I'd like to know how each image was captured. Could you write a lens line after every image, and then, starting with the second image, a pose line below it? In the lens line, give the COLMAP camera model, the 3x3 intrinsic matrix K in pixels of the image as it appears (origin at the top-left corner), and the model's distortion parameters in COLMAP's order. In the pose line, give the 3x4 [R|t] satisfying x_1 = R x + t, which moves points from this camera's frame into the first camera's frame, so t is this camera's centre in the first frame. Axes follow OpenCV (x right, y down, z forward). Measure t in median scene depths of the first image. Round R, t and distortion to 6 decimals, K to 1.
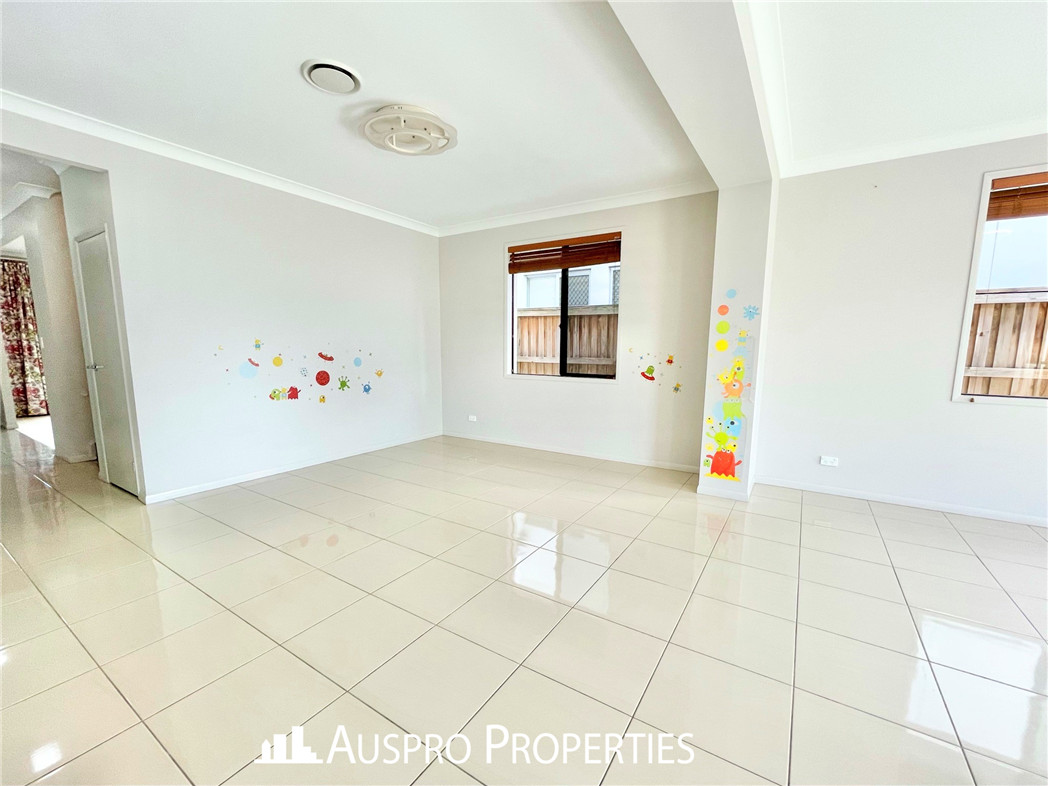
lens RADIAL K [[435.8, 0, 523.7], [0, 435.8, 409.3], [0, 0, 1]] dist [-0.001359, -0.000057]
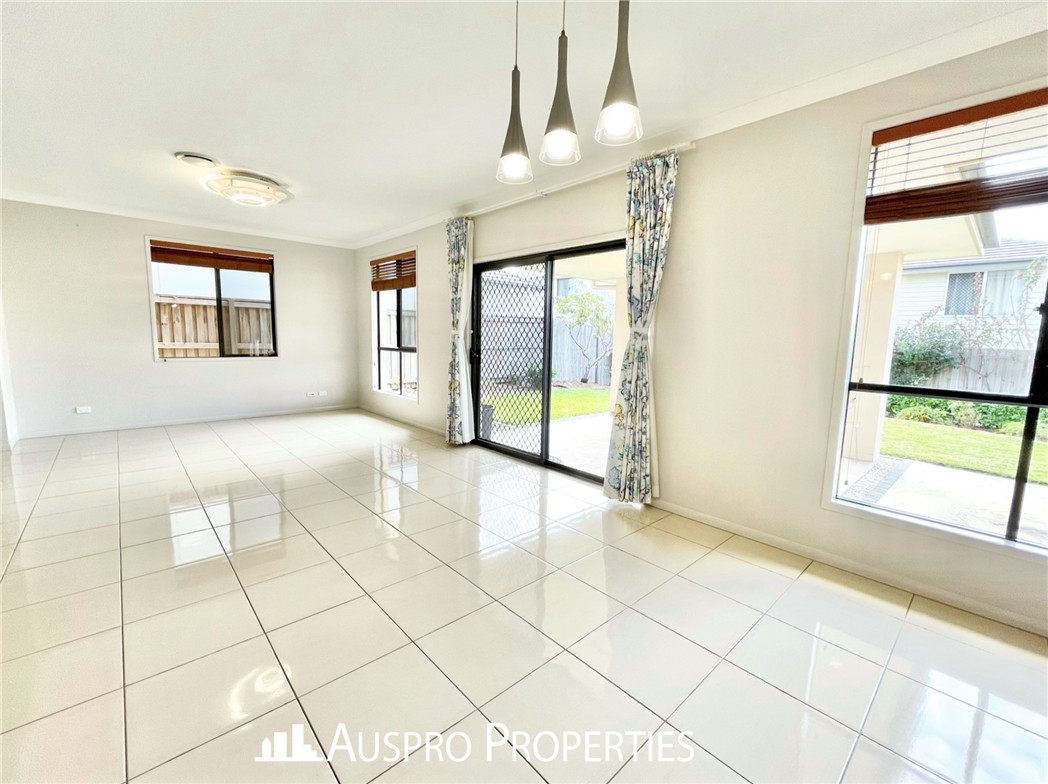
lens RADIAL K [[446.4, 0, 524.0], [0, 446.4, 392.0], [0, 0, 1]] dist [-0.002501, -0.000172]
pose [[0.258831, -0.122523, 0.958120, -0.345004], [0.118680, 0.988441, 0.094339, 0.101960], [-0.958604, 0.089292, 0.270380, -0.851069]]
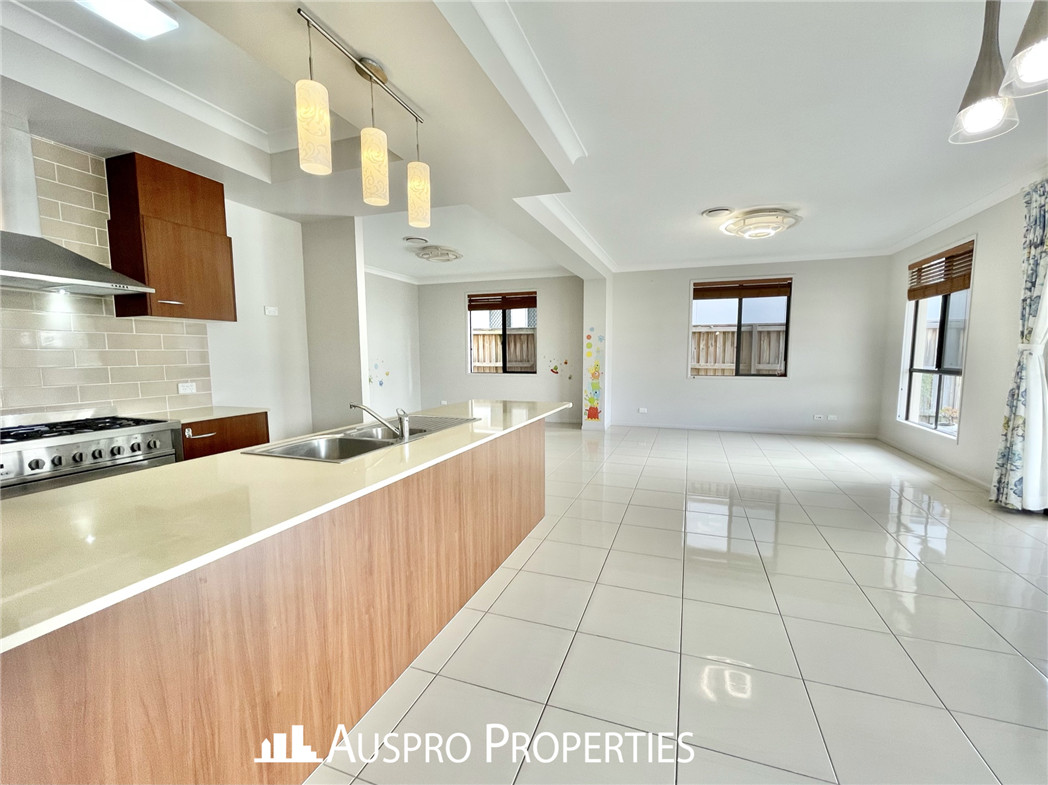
lens RADIAL K [[446.4, 0, 524.0], [0, 446.4, 392.5], [0, 0, 1]] dist [-0.002501, -0.000172]
pose [[0.976398, -0.028814, 0.214050, -0.301147], [0.040556, 0.997892, -0.050669, 0.126937], [-0.212139, 0.058154, 0.975508, -0.983219]]
